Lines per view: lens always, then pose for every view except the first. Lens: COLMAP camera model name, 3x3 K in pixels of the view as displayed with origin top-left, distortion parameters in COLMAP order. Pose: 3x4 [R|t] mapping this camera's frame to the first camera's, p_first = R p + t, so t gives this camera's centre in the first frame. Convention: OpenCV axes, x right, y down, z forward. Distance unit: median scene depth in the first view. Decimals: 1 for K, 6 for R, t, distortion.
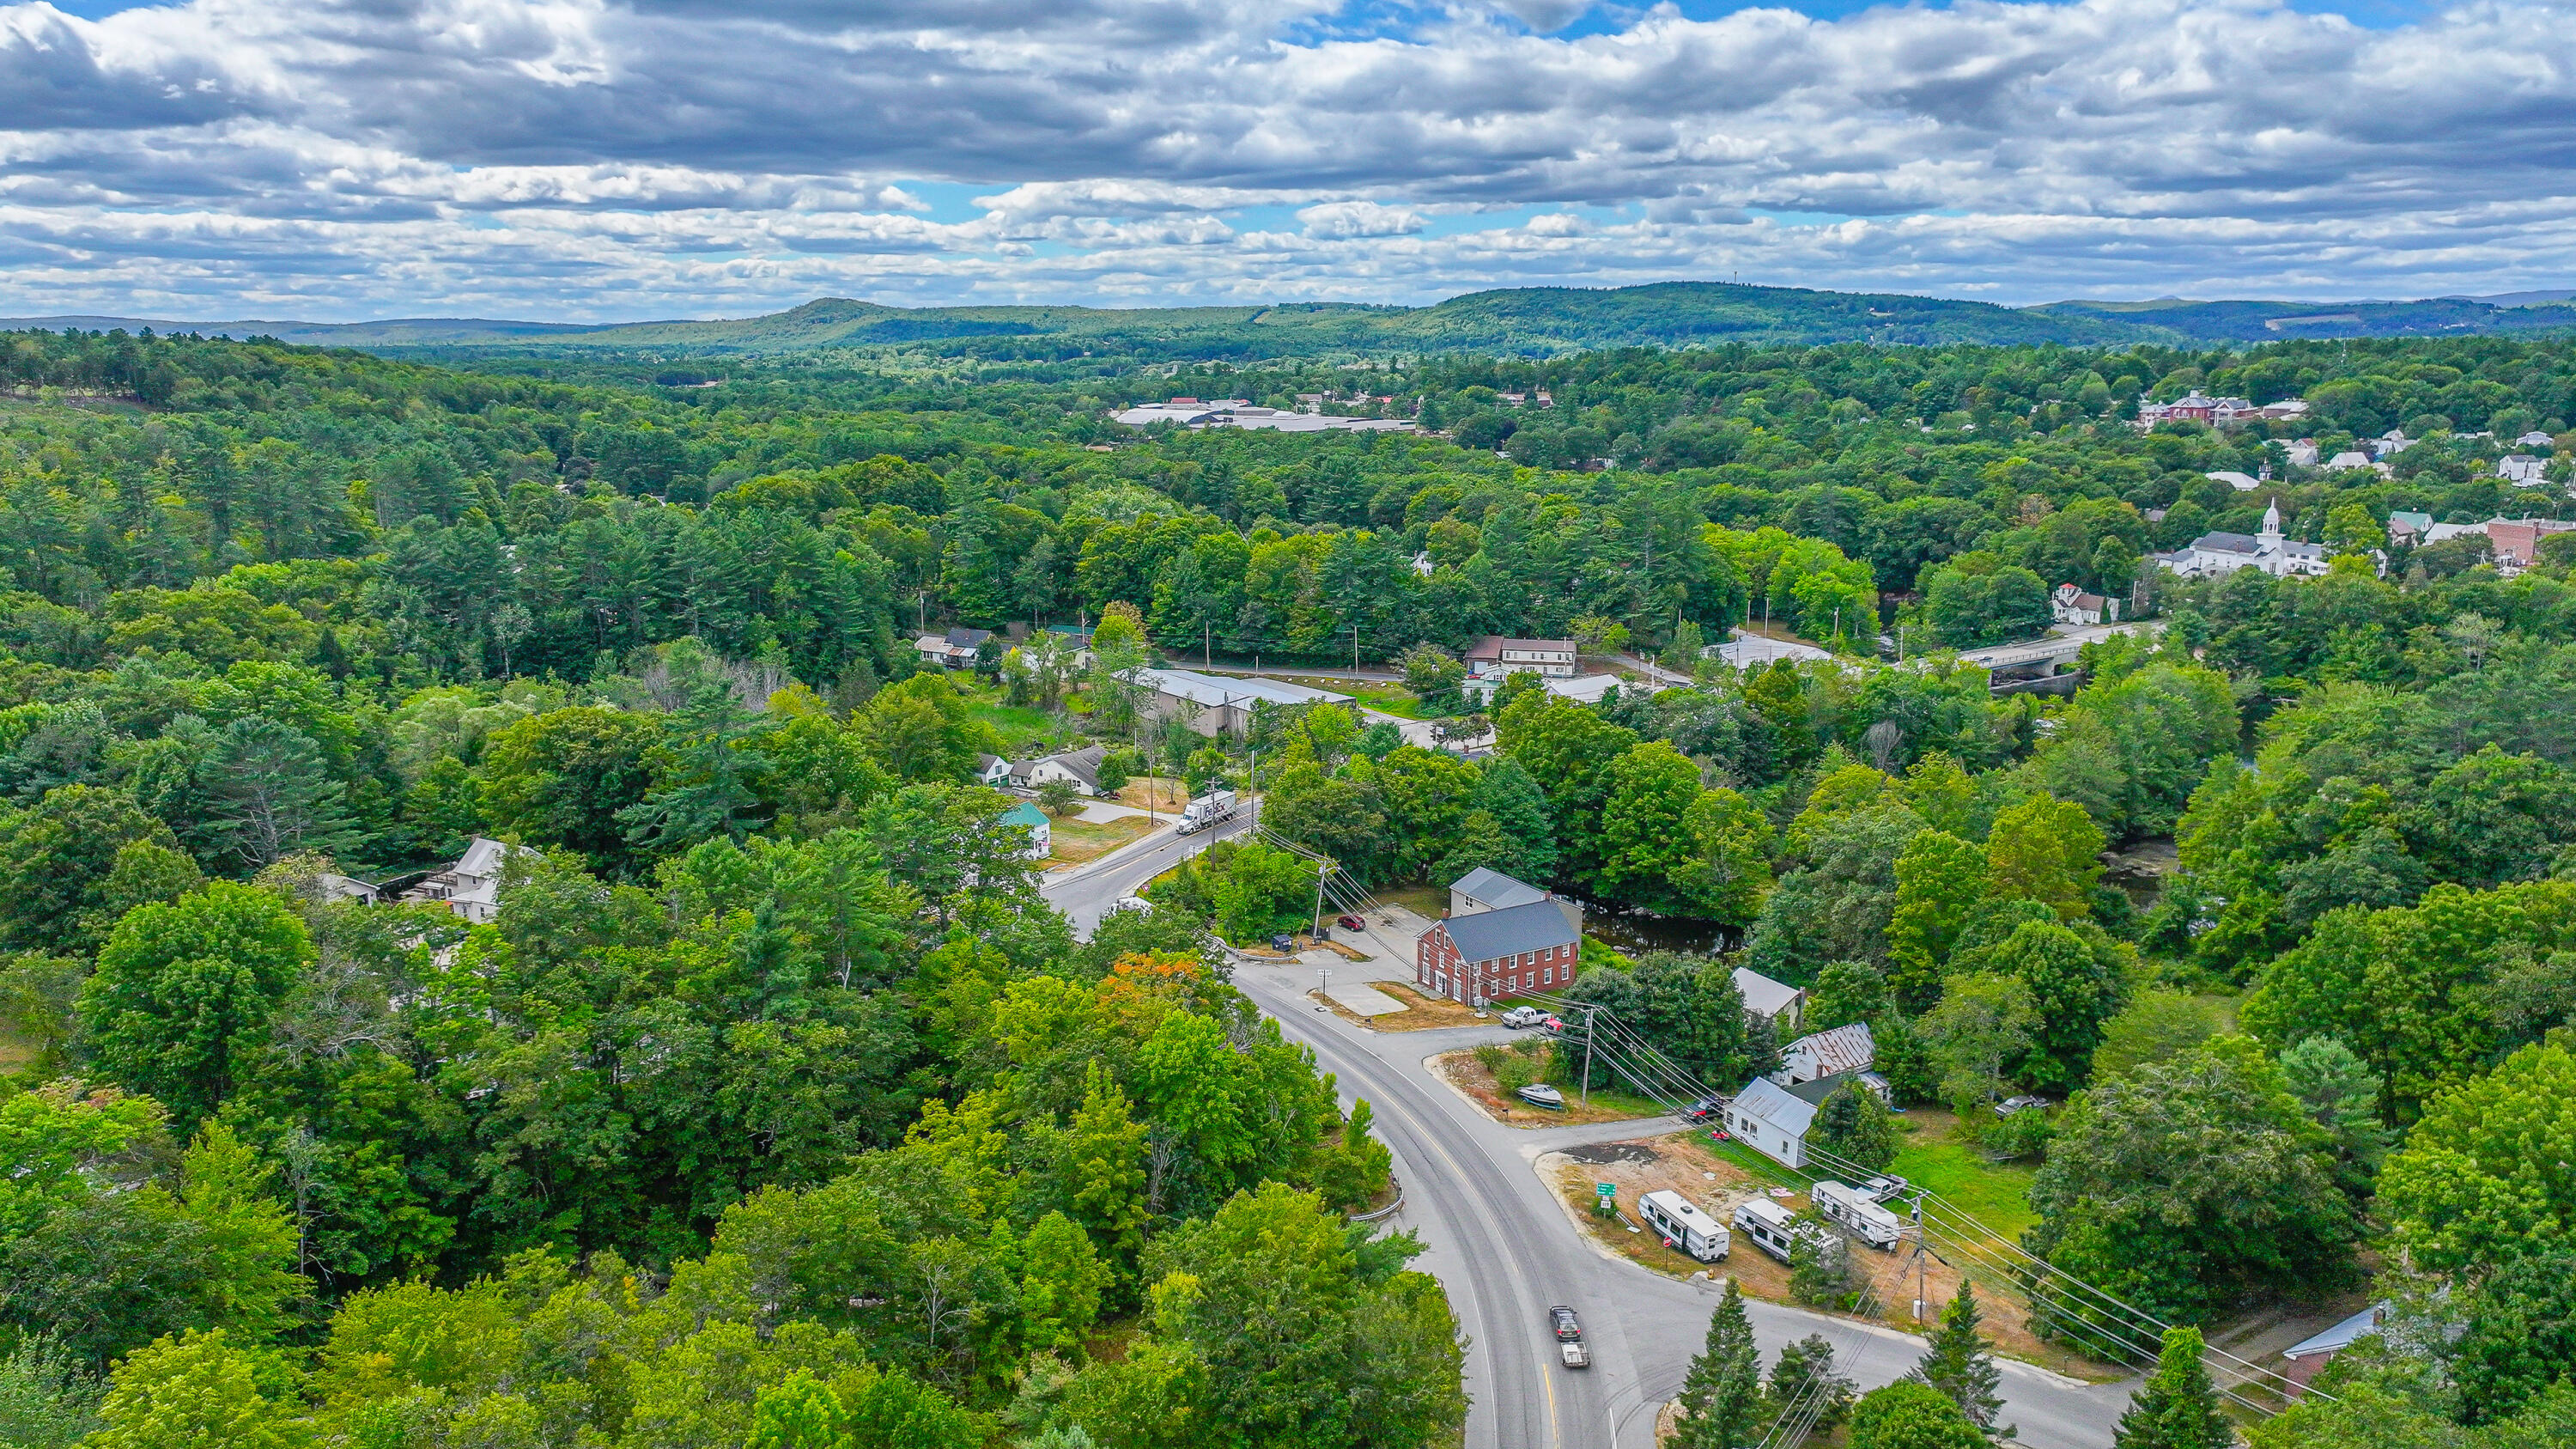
lens RADIAL K [[1813.9, 0, 1297.9], [0, 1813.9, 722.2], [0, 0, 1]] dist [0.004497, 0.005521]
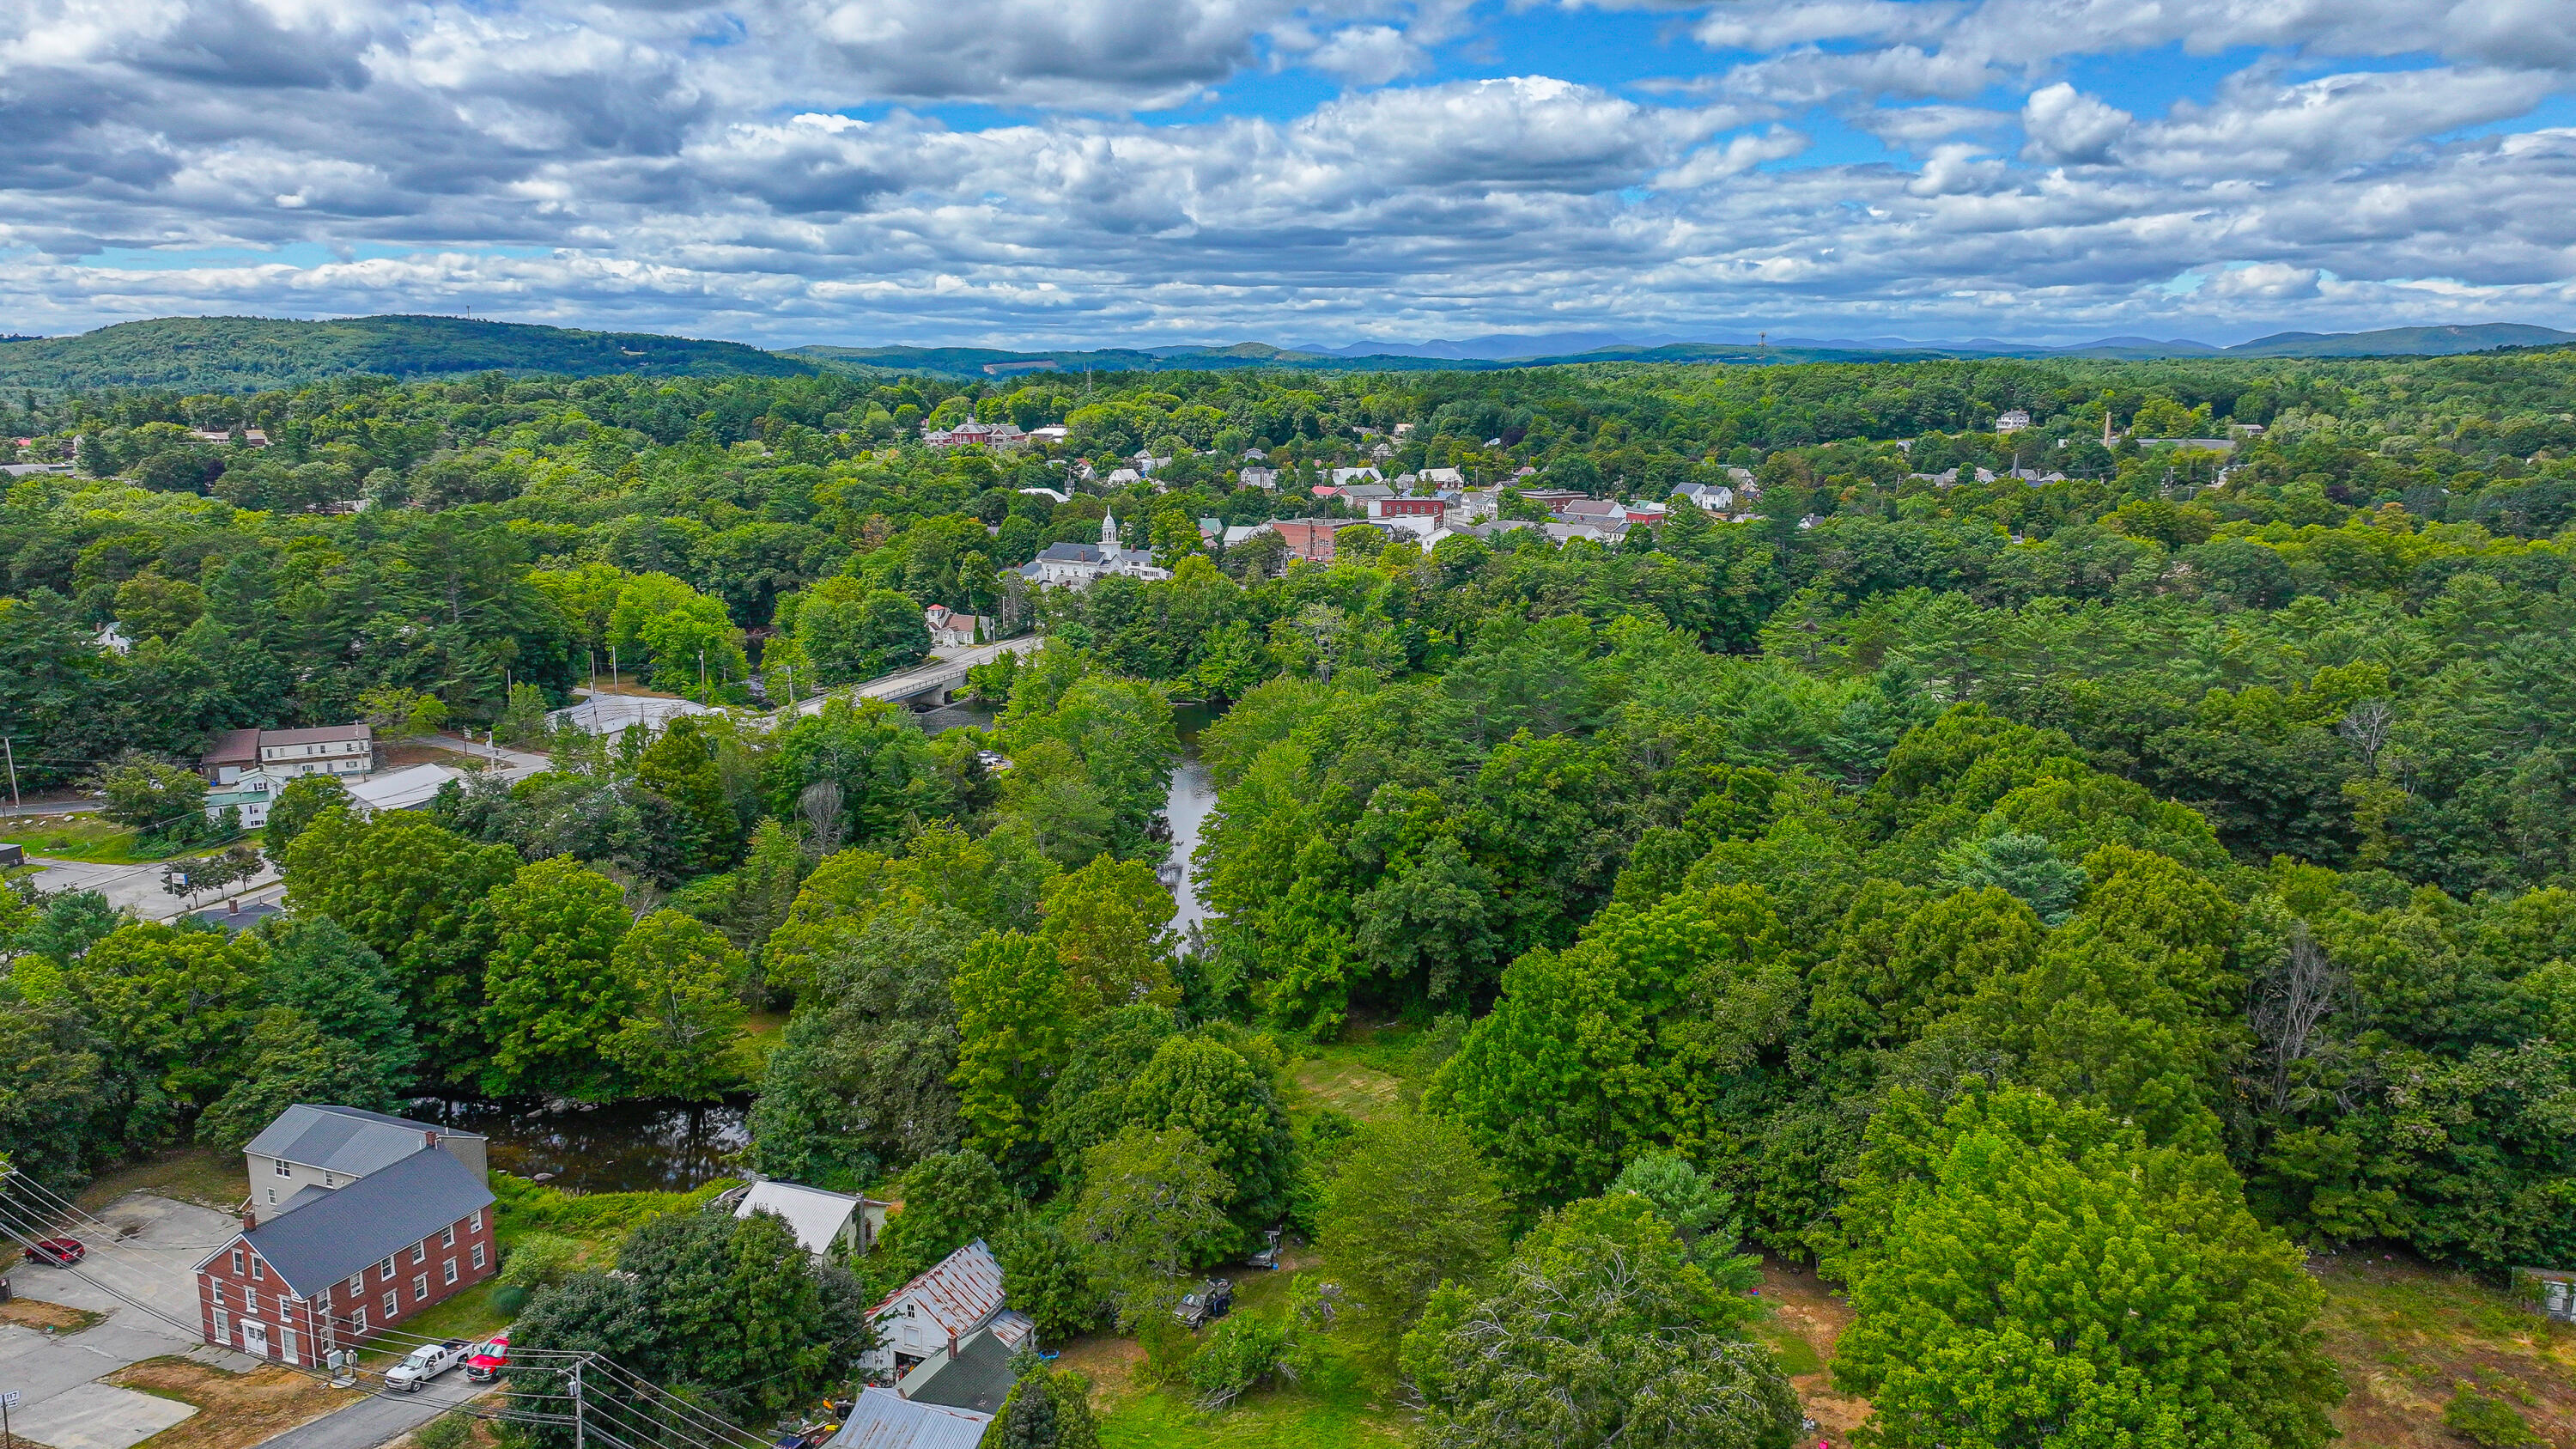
lens RADIAL K [[1813.9, 0, 1297.9], [0, 1813.9, 722.2], [0, 0, 1]] dist [0.004497, 0.005521]
pose [[0.794620, -0.109597, 0.597133, 0.010160], [0.123845, 0.992151, 0.017294, -0.011562], [-0.594341, 0.060210, 0.801956, 0.179130]]
